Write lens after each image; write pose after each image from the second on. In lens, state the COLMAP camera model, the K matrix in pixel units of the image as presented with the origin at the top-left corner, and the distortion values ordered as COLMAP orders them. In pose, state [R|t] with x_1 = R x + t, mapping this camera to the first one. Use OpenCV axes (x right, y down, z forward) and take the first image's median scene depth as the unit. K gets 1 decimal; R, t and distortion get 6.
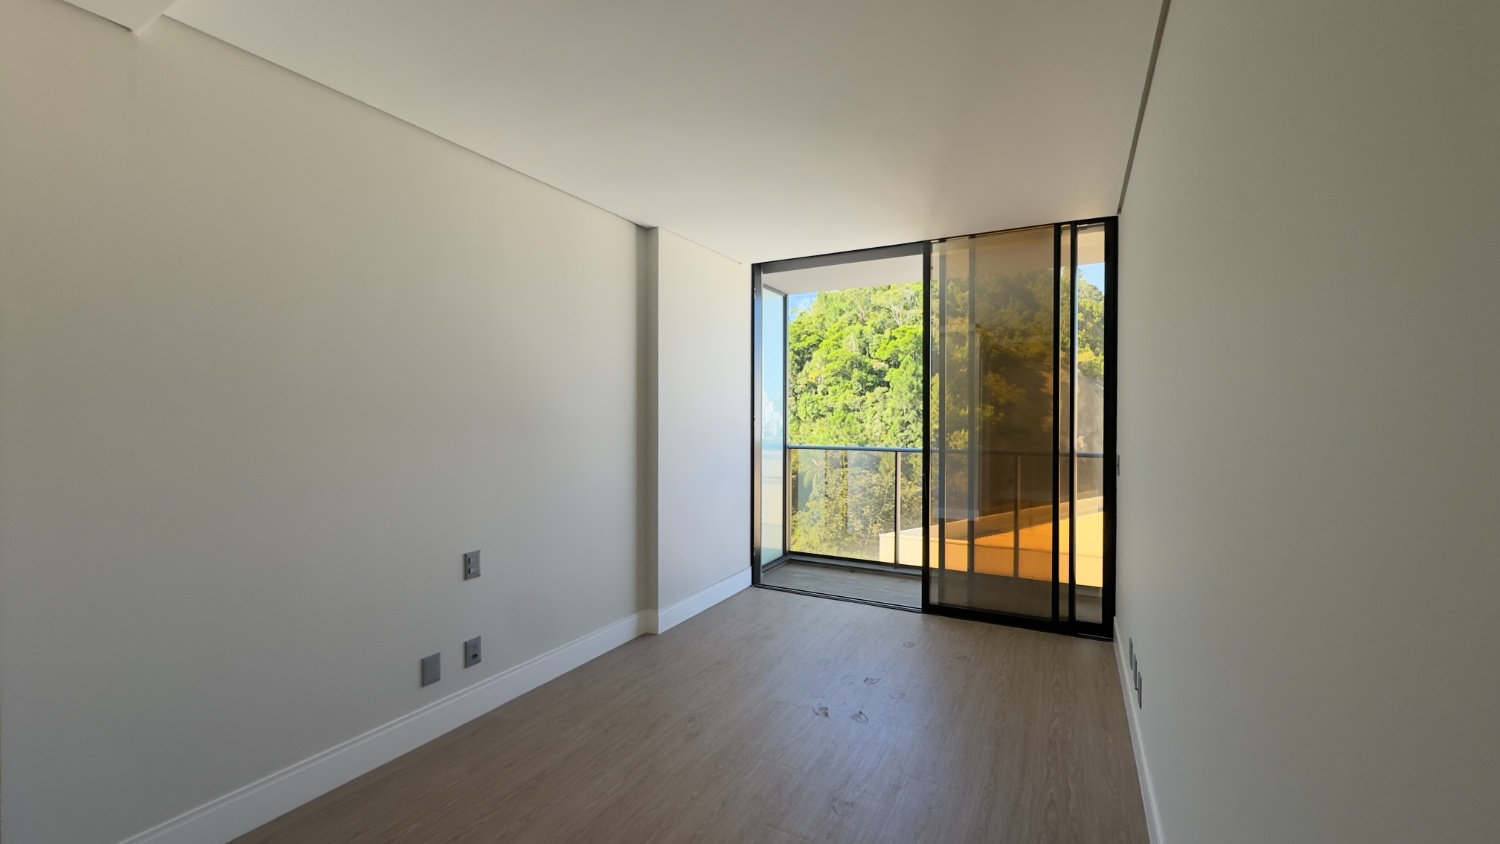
lens RADIAL K [[596.1, 0, 749.1], [0, 596.1, 423.9], [0, 0, 1]] dist [-0.000978, 0.000376]
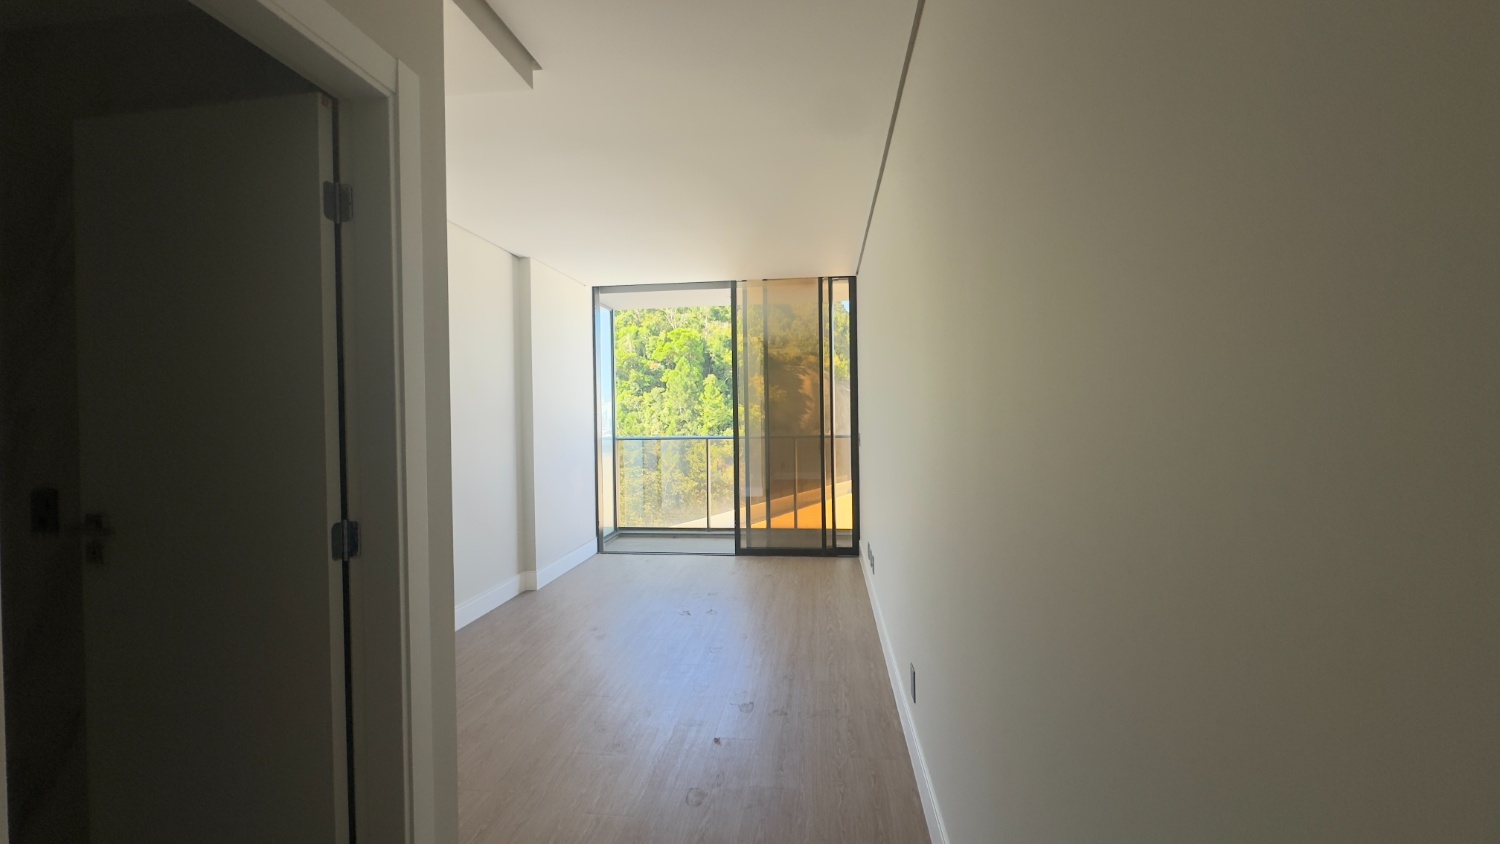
lens RADIAL K [[596.1, 0, 740.3], [0, 596.1, 420.8], [0, 0, 1]] dist [-0.000978, 0.000376]
pose [[0.936348, -0.016712, 0.350675, -0.139150], [0.018742, 0.999821, -0.002397, 0.012614], [-0.350572, 0.008817, 0.936494, -0.222118]]
